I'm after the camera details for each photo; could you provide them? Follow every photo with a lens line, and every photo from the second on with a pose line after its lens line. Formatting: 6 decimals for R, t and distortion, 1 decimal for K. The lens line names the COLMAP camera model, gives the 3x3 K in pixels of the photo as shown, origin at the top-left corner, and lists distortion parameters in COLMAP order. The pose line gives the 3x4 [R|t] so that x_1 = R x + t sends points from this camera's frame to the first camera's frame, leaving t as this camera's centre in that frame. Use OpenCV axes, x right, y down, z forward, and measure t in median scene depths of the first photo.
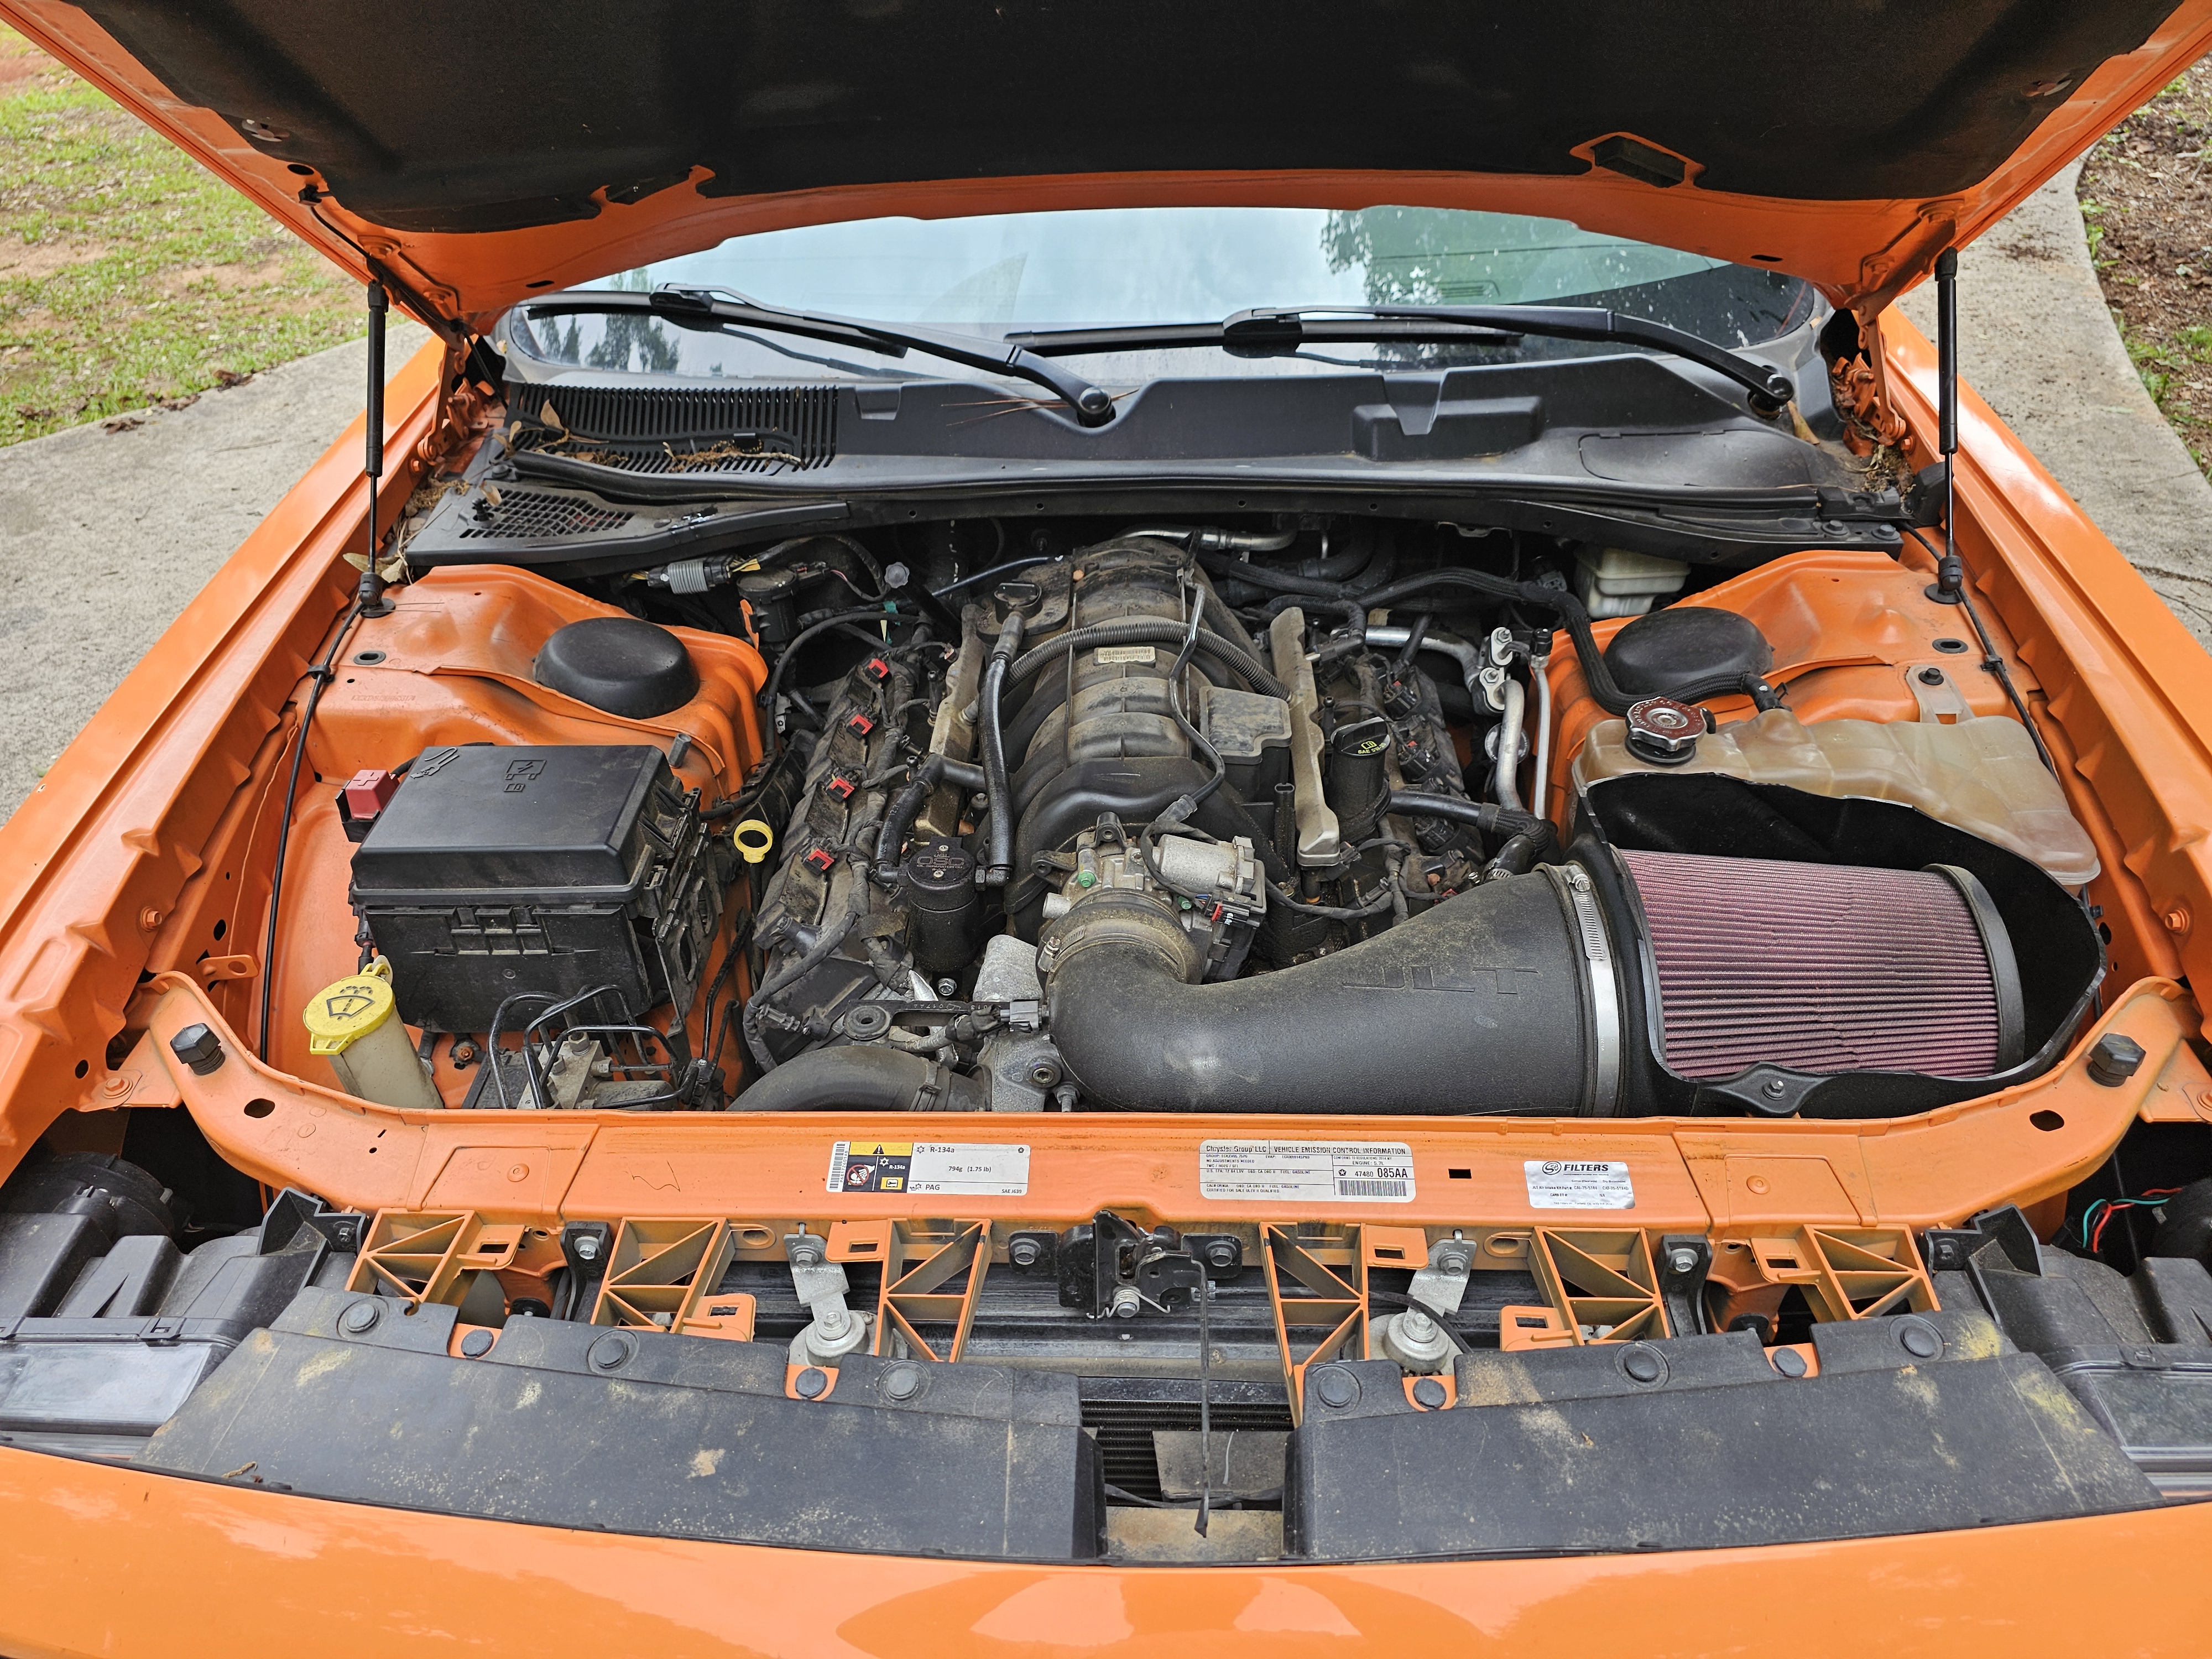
lens RADIAL K [[1473.2, 0, 1127.7], [0, 1473.2, 882.6], [0, 0, 1]] dist [0.037928, -0.026811]
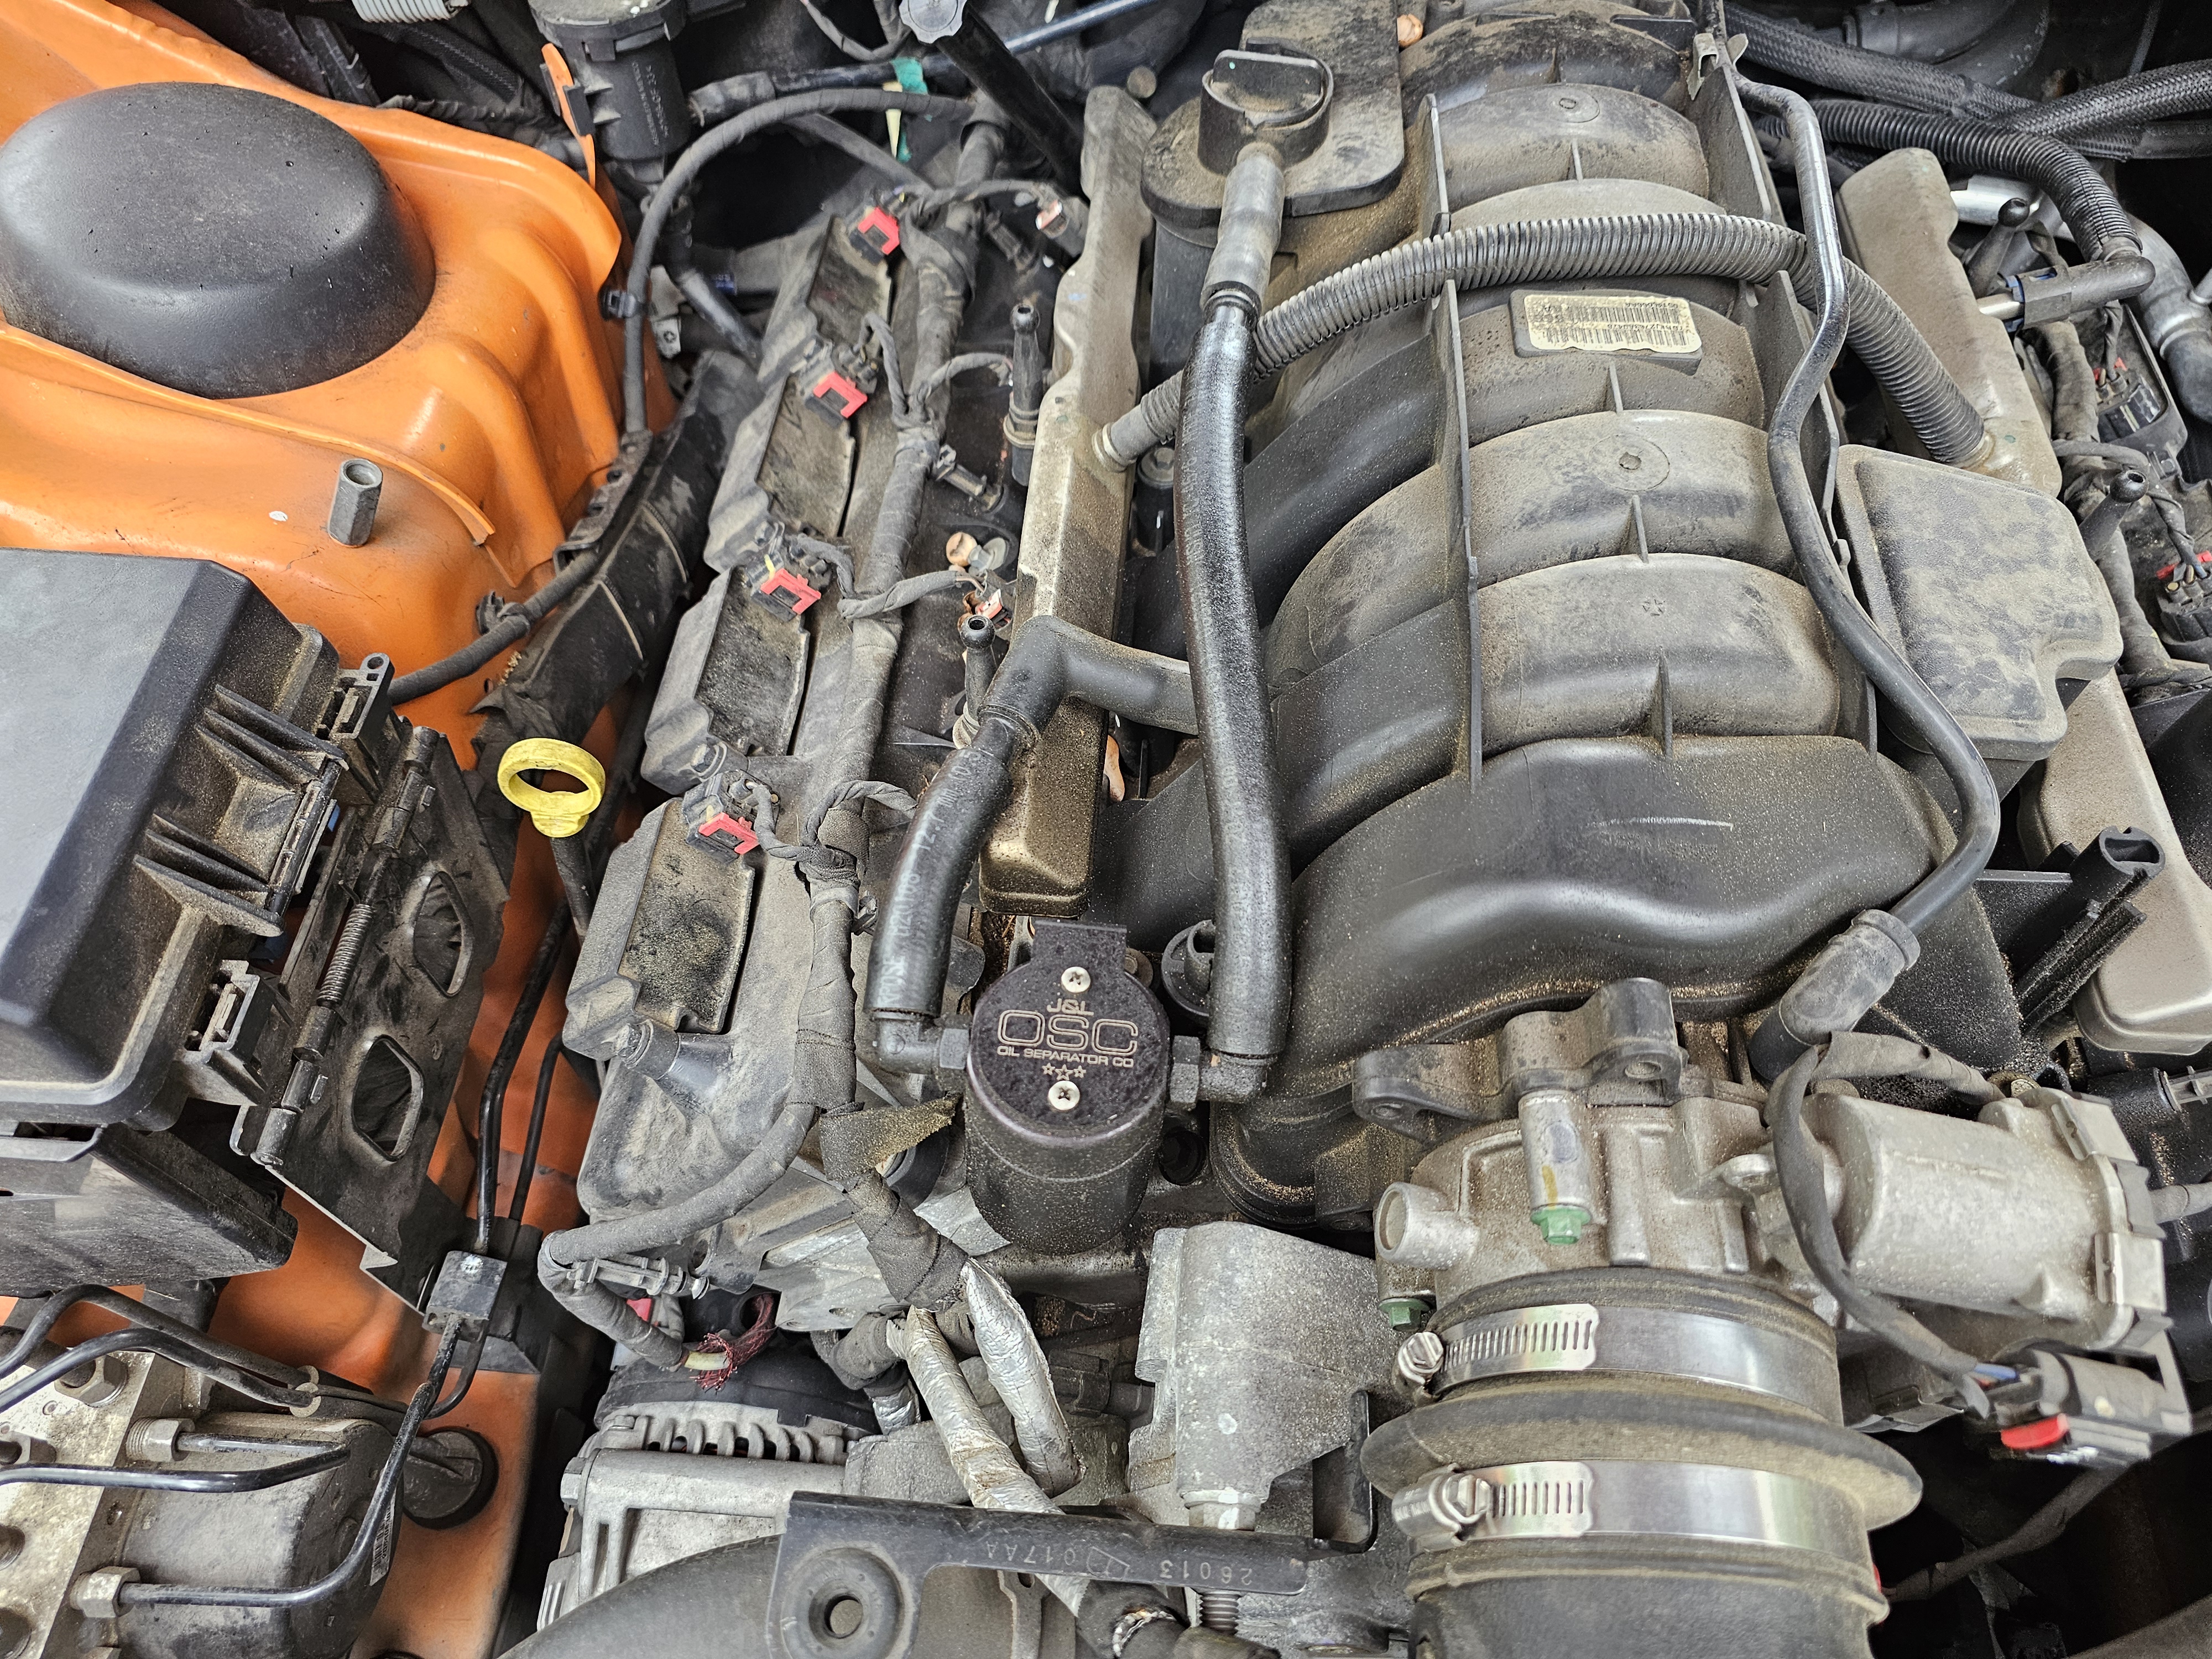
lens RADIAL K [[1473.2, 0, 1079.6], [0, 1473.2, 876.2], [0, 0, 1]] dist [0.037928, -0.026811]
pose [[0.997512, 0.070171, -0.006789, -0.113370], [-0.063680, 0.938162, 0.340290, -0.145181], [0.030247, -0.339012, 0.940296, 0.634447]]
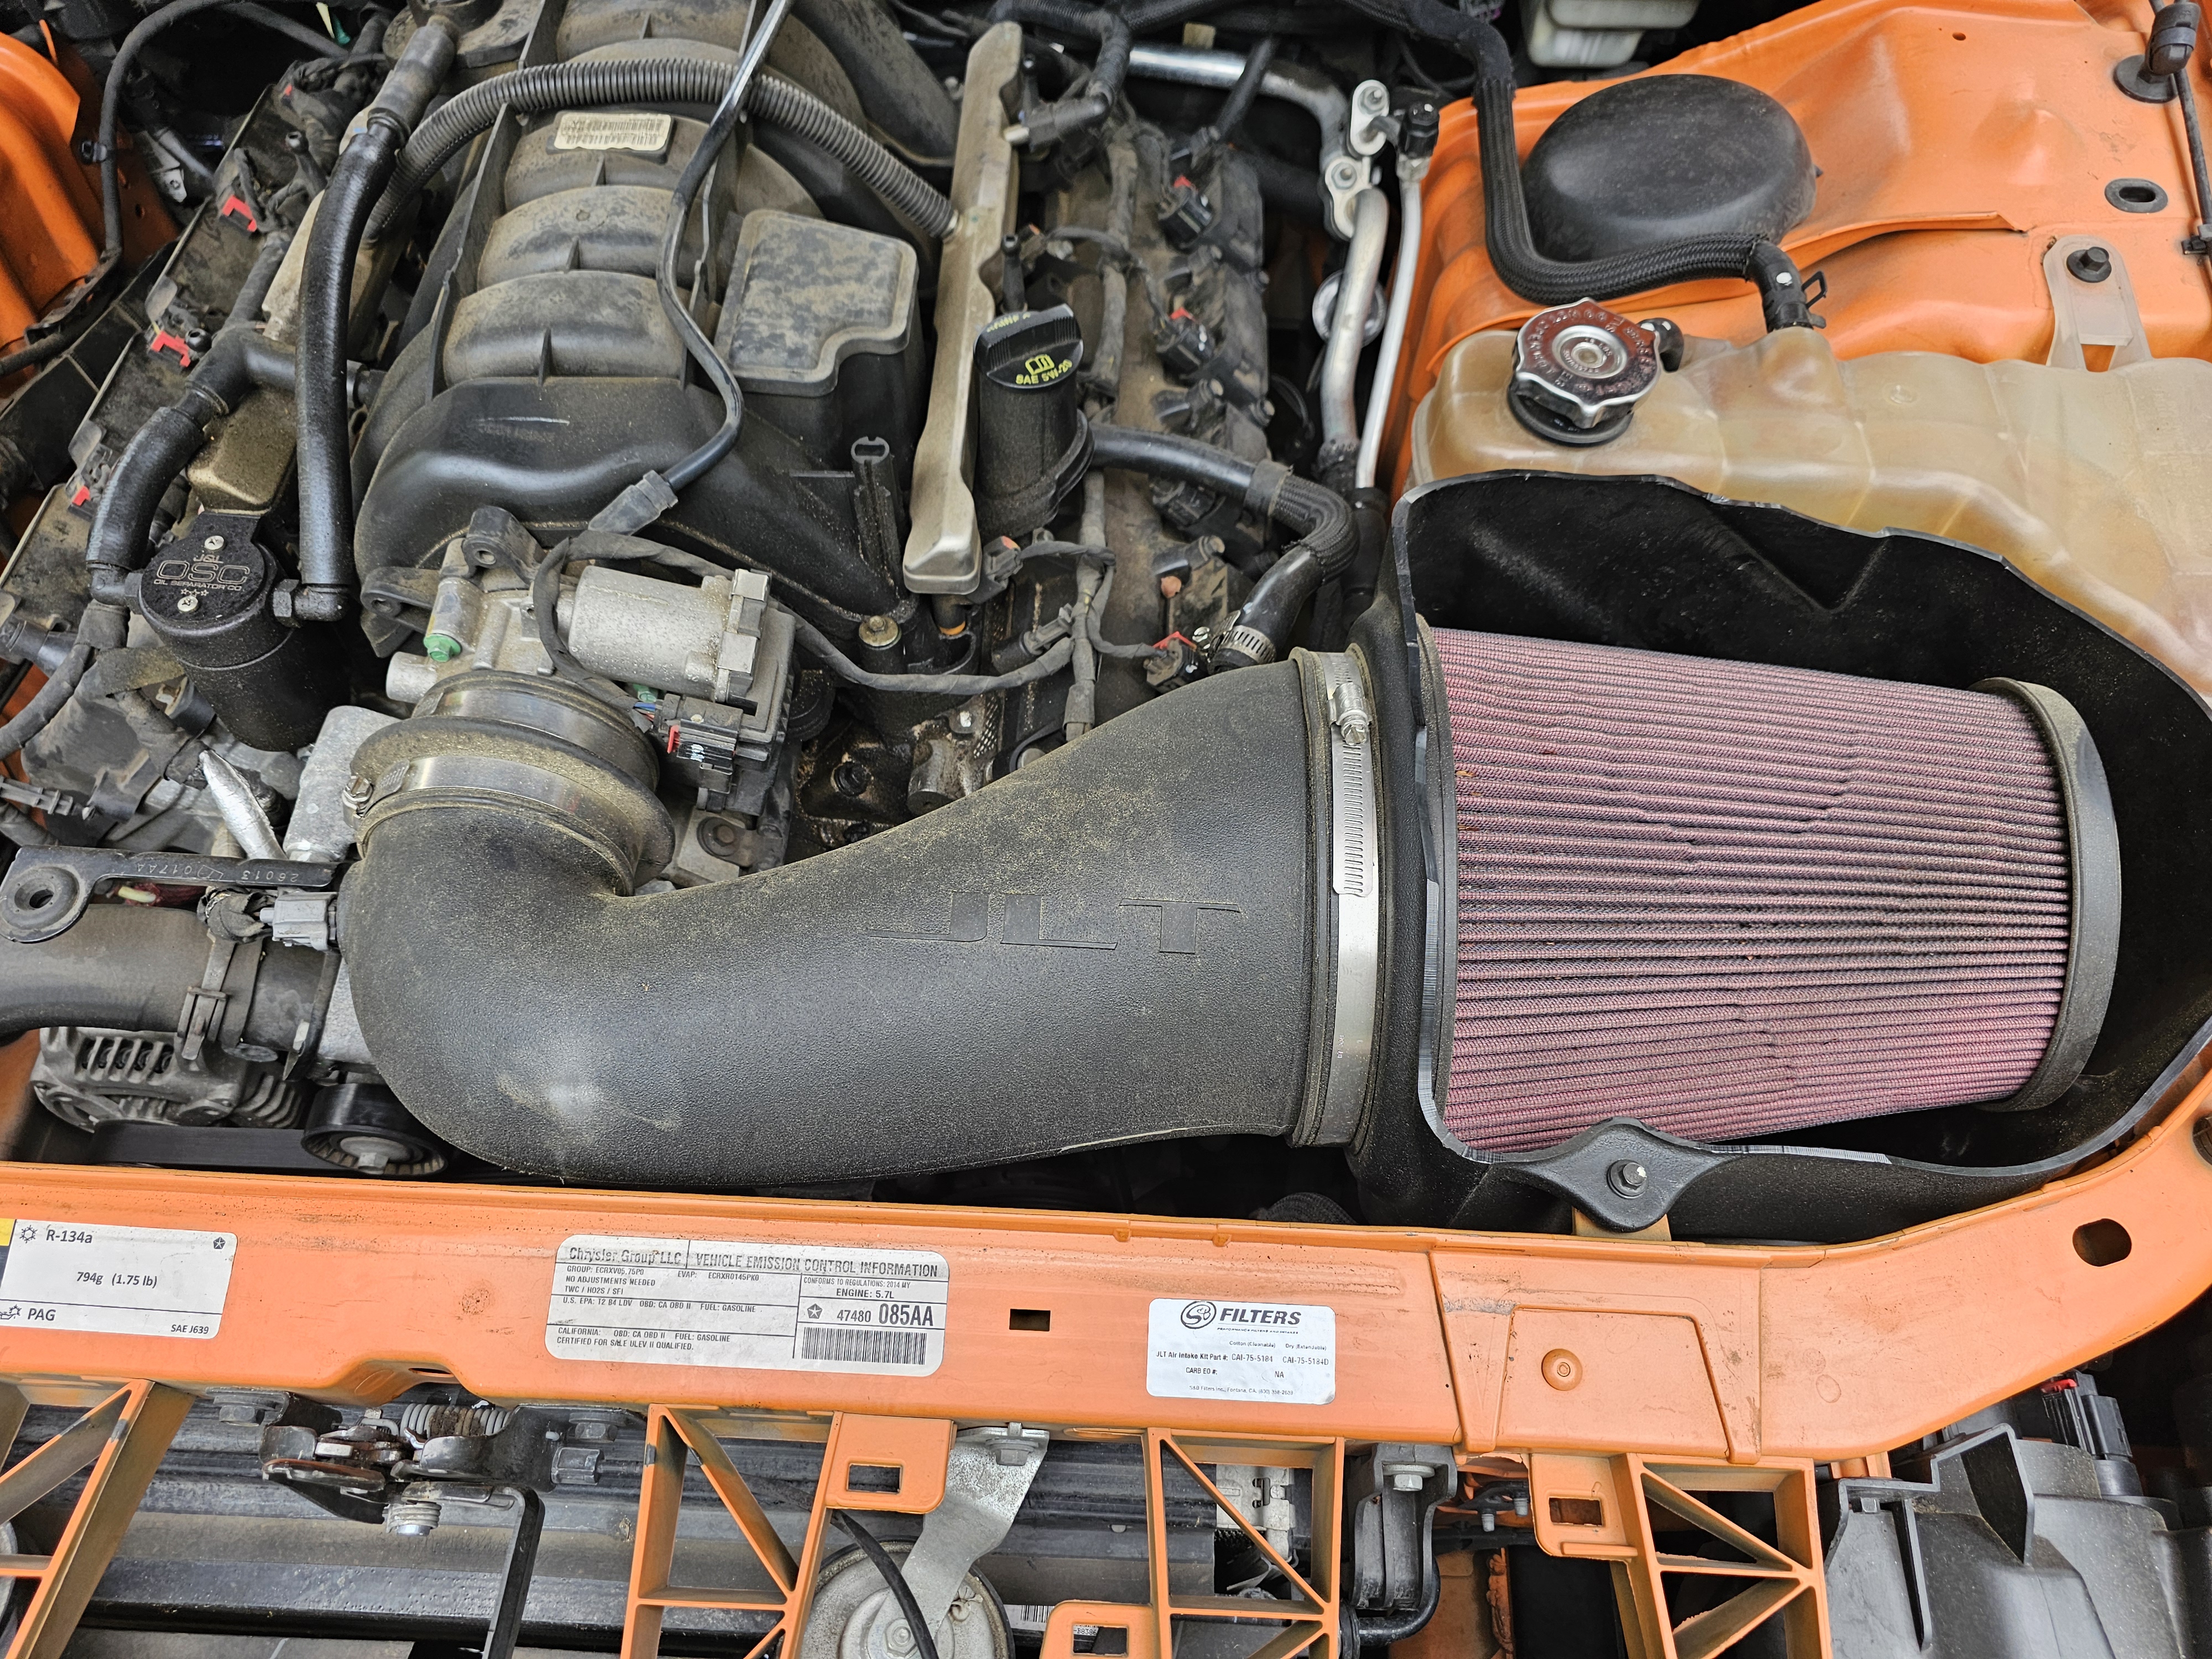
lens RADIAL K [[1473.2, 0, 1109.2], [0, 1473.2, 871.6], [0, 0, 1]] dist [0.037928, -0.026811]
pose [[0.998755, 0.037255, 0.033166, 0.169456], [-0.047030, 0.924877, 0.377347, -0.120586], [-0.016616, -0.378437, 0.925478, 0.410924]]
